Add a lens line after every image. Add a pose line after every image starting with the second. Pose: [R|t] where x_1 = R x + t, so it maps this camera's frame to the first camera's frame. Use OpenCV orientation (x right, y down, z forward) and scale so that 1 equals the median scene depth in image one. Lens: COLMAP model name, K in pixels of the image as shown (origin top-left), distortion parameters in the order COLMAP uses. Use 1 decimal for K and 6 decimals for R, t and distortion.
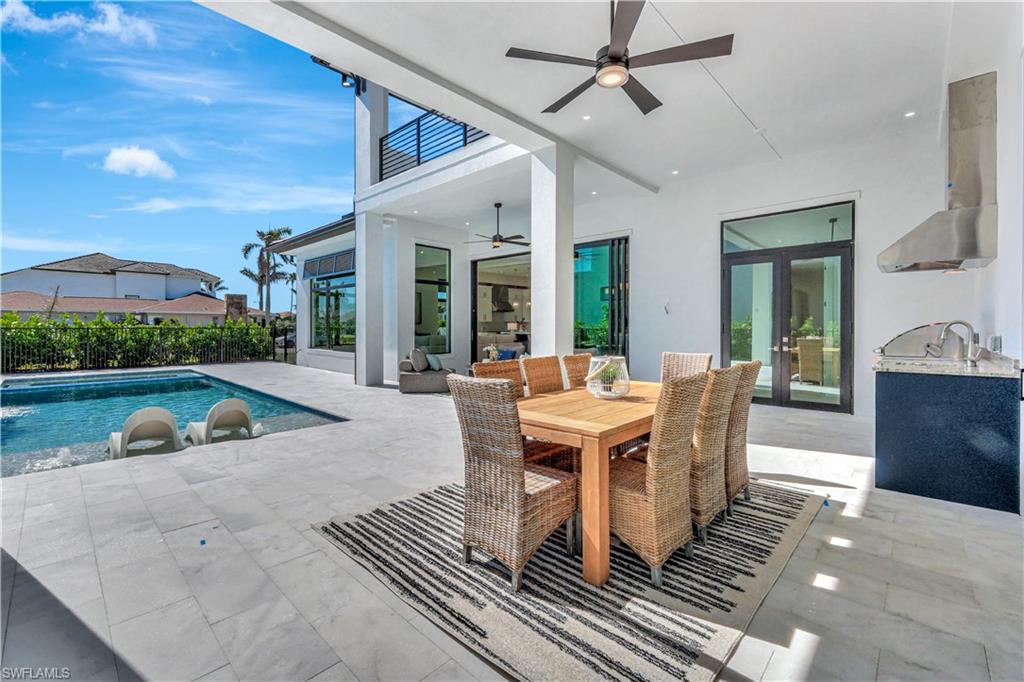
lens RADIAL K [[432.1, 0, 509.8], [0, 432.1, 336.3], [0, 0, 1]] dist [-0.000645, -0.000059]
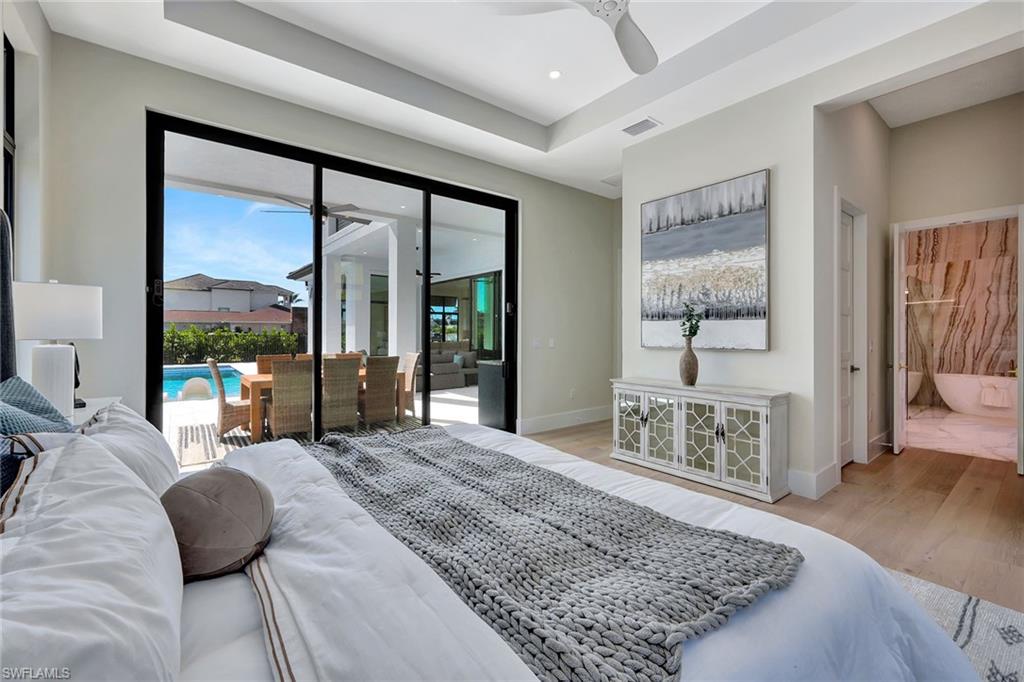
lens RADIAL K [[419.0, 0, 512.0], [0, 419.0, 341.0], [0, 0, 1]] dist [0.000545, 0.000140]
pose [[0.990579, 0.002780, -0.136917, 0.342530], [-0.003499, 0.999981, -0.005014, 0.001612], [0.136900, 0.005446, 0.990570, -0.211843]]
